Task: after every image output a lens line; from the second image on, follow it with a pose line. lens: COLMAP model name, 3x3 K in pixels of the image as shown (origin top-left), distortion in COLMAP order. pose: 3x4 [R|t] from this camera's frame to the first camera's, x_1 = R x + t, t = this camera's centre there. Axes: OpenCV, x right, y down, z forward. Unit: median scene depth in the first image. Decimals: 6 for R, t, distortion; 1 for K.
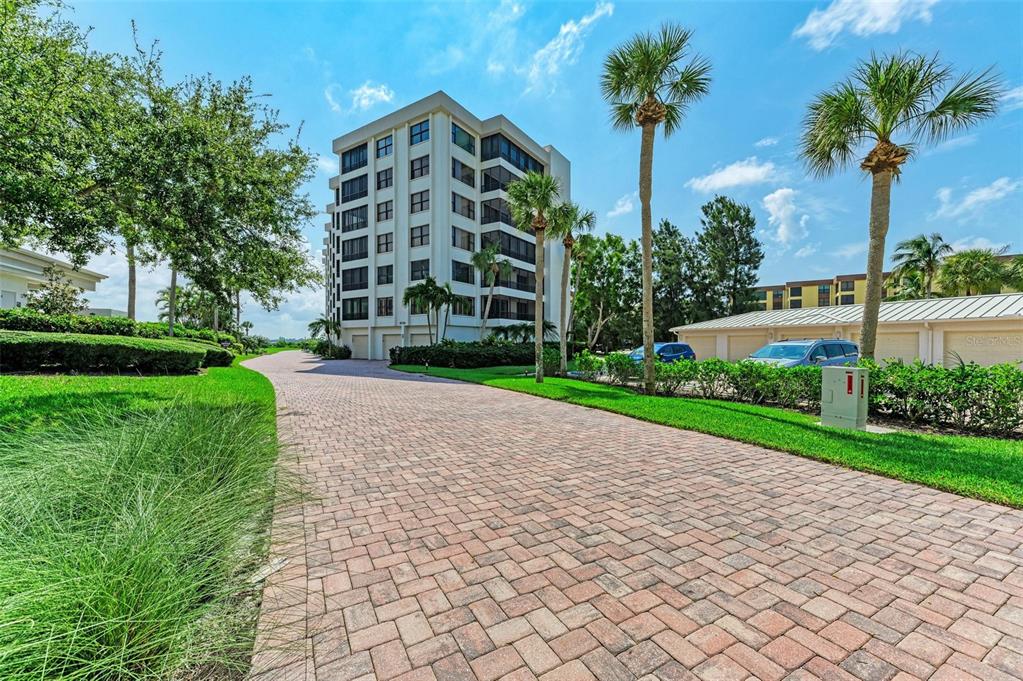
lens RADIAL K [[398.2, 0, 507.9], [0, 398.2, 346.2], [0, 0, 1]] dist [0.006019, -0.001001]
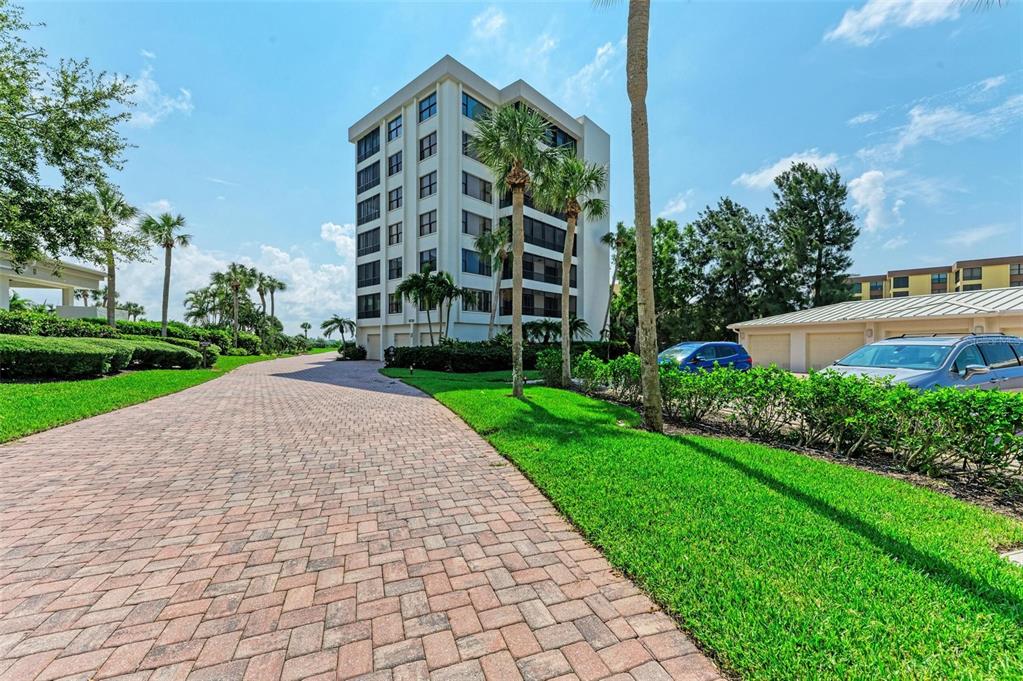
lens RADIAL K [[398.2, 0, 505.6], [0, 398.2, 349.3], [0, 0, 1]] dist [0.006019, -0.001001]
pose [[0.988733, 0.002735, -0.149666, 0.078048], [-0.001730, 0.999975, 0.006839, 0.000191], [0.149681, -0.006503, 0.988713, 0.125554]]
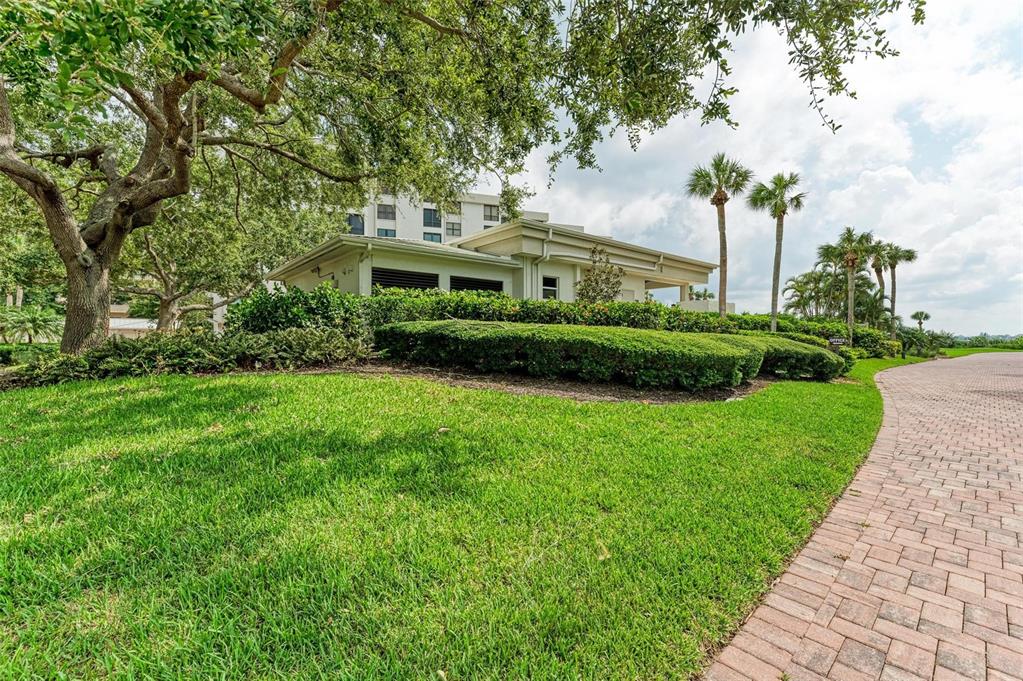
lens RADIAL K [[448.8, 0, 519.1], [0, 448.8, 345.8], [0, 0, 1]] dist [0.008844, -0.003015]
pose [[0.248595, 0.010484, -0.968551, -0.106403], [-0.007966, 0.999930, 0.008779, -0.000129], [0.968575, 0.005533, 0.248661, 0.238642]]
